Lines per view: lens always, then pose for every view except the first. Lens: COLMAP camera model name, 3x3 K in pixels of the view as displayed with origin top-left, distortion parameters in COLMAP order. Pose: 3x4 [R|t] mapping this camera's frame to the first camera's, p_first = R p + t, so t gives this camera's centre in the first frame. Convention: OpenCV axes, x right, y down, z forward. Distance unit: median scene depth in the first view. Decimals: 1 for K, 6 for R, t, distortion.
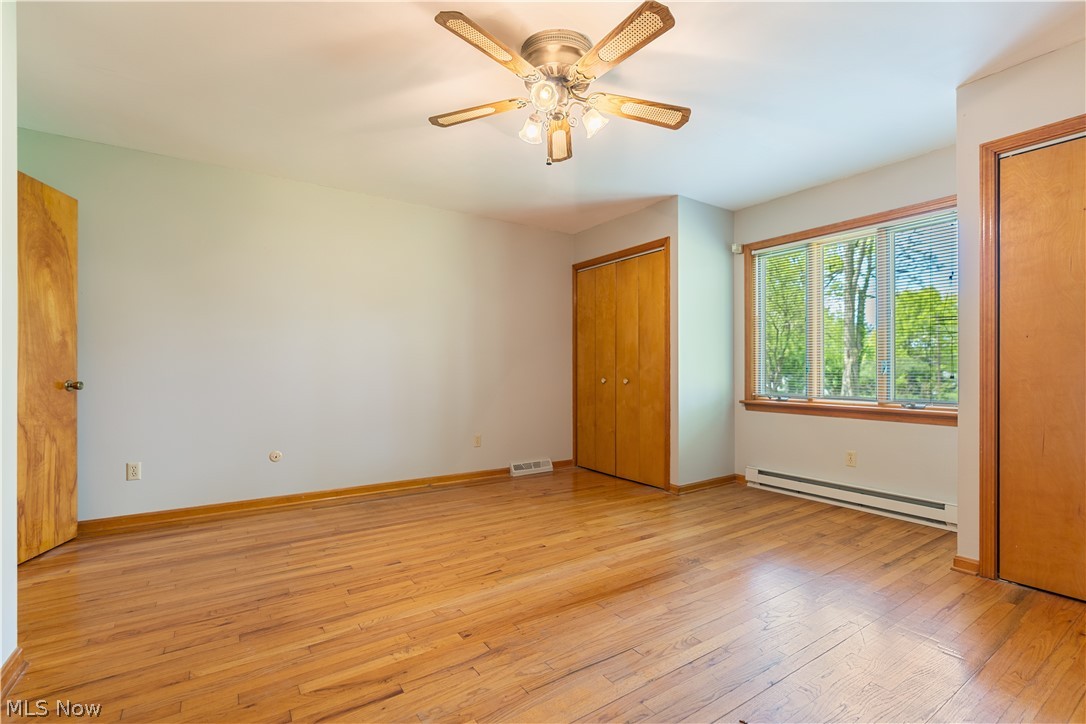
lens RADIAL K [[489.7, 0, 545.2], [0, 489.7, 363.3], [0, 0, 1]] dist [-0.005436, 0.001293]
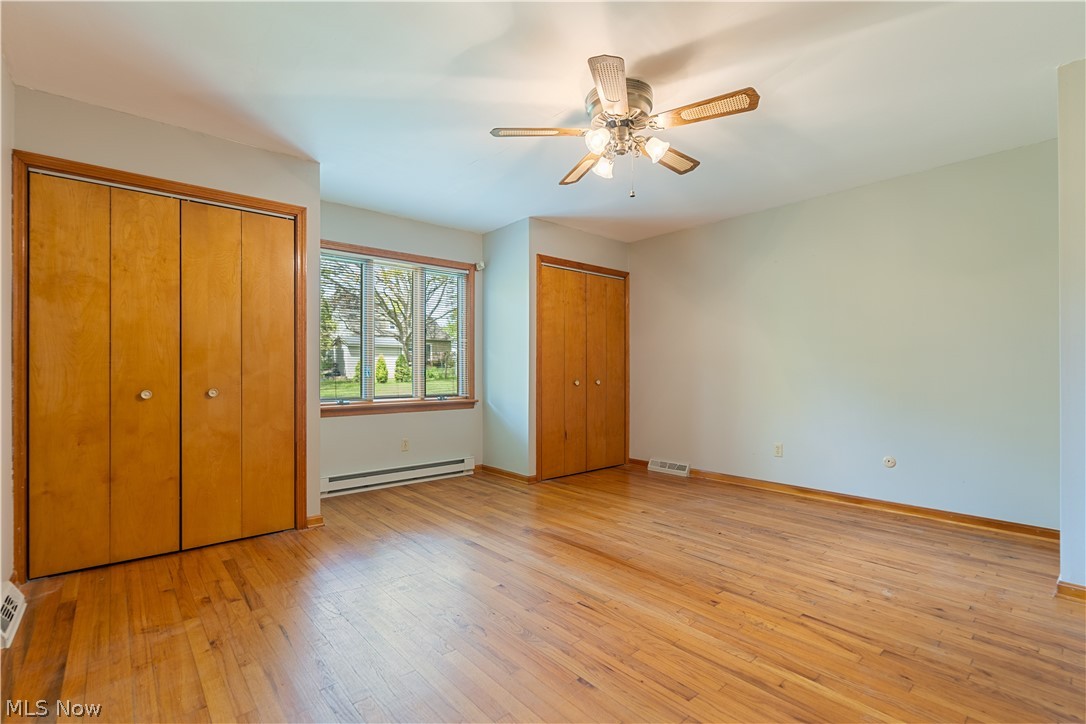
lens RADIAL K [[489.7, 0, 544.3], [0, 489.7, 362.8], [0, 0, 1]] dist [-0.005436, 0.001293]
pose [[-0.120780, 0.015396, 0.992560, -0.746409], [-0.010251, 0.999807, -0.016756, 0.003288], [-0.992626, -0.012199, -0.120599, 0.902295]]
